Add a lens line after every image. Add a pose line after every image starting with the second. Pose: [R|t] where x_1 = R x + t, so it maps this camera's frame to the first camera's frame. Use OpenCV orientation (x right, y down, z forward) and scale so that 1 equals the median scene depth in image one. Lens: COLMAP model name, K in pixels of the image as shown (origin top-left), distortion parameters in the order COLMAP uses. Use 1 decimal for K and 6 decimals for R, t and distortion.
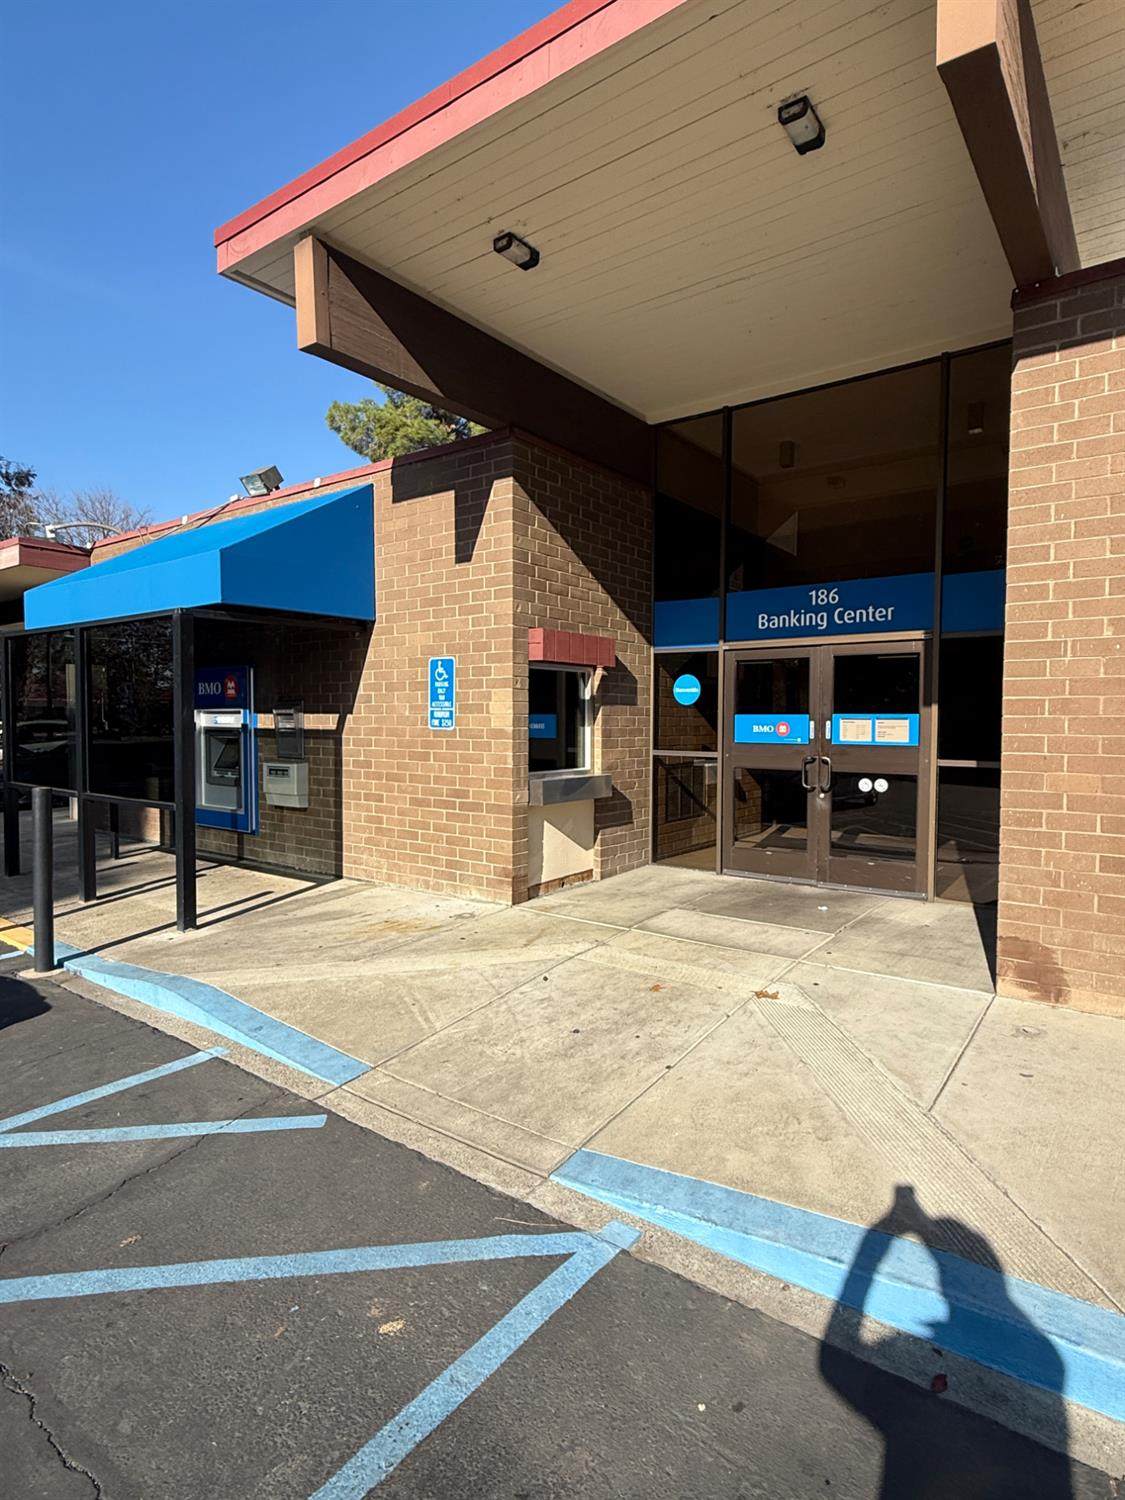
lens RADIAL K [[818.1, 0, 559.7], [0, 818.1, 754.4], [0, 0, 1]] dist [-0.002202, 0.000293]
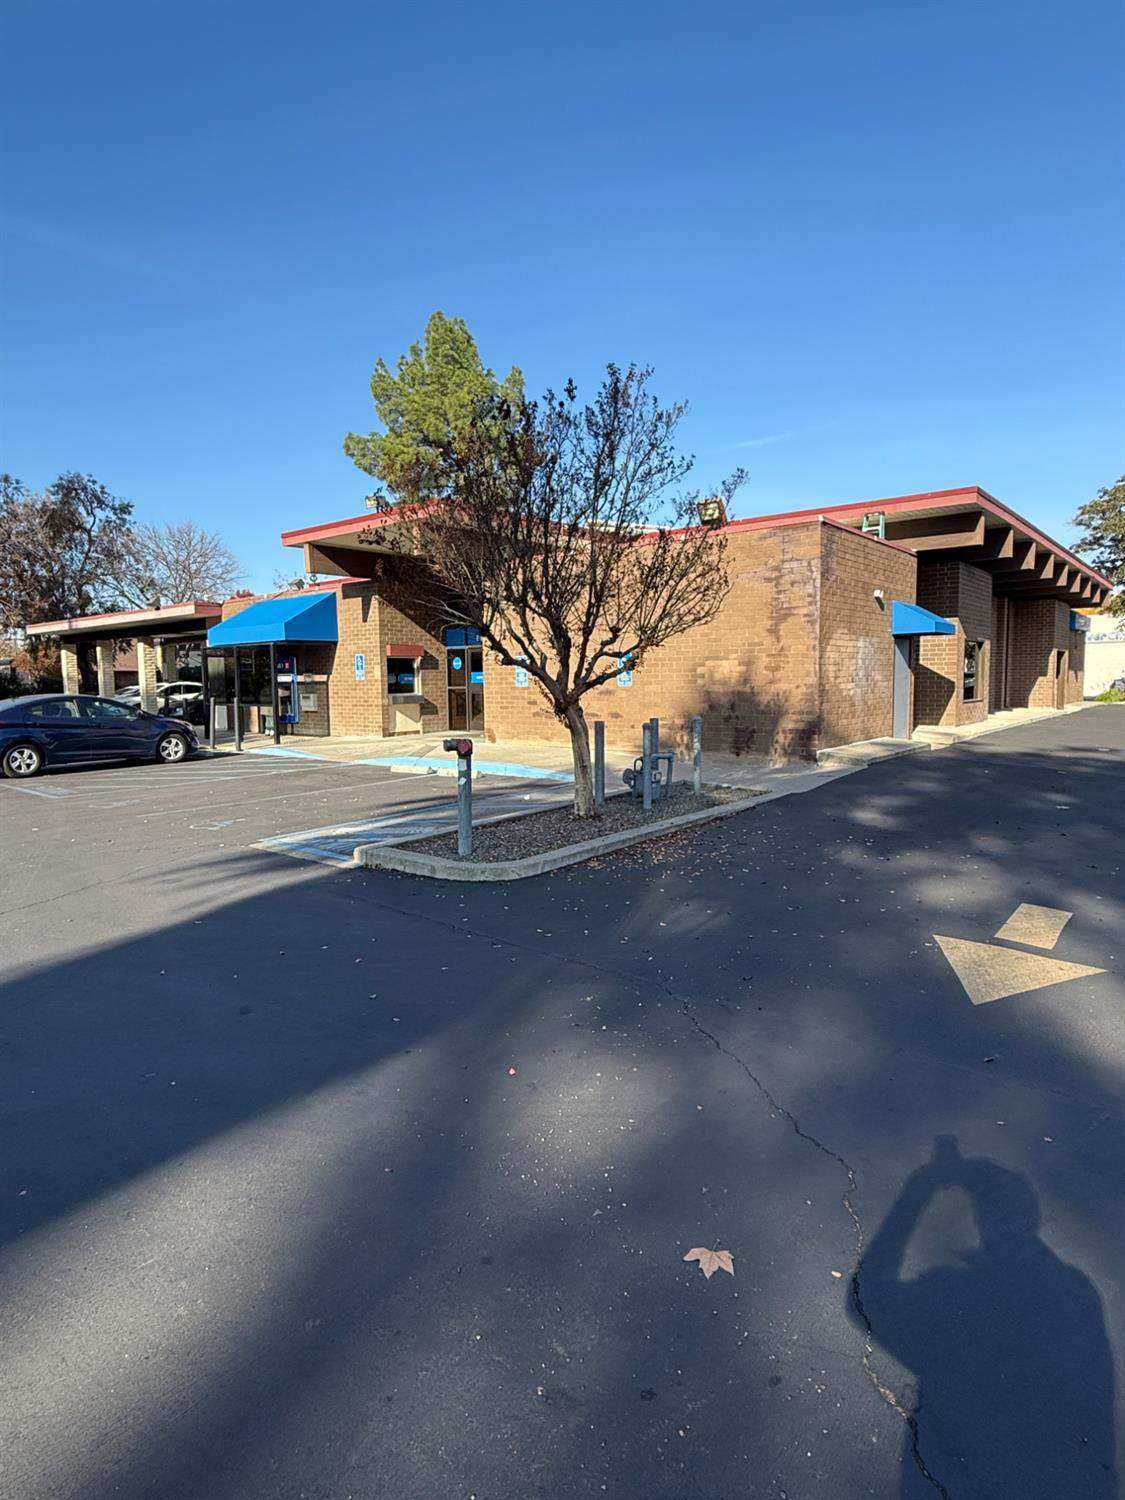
lens RADIAL K [[818.1, 0, 563.3], [0, 818.1, 744.6], [0, 0, 1]] dist [-0.002202, 0.000293]
pose [[0.998979, -0.016104, -0.042219, 0.630527], [0.017746, 0.999089, 0.038800, 0.090802], [0.041555, -0.039510, 0.998355, -1.702716]]
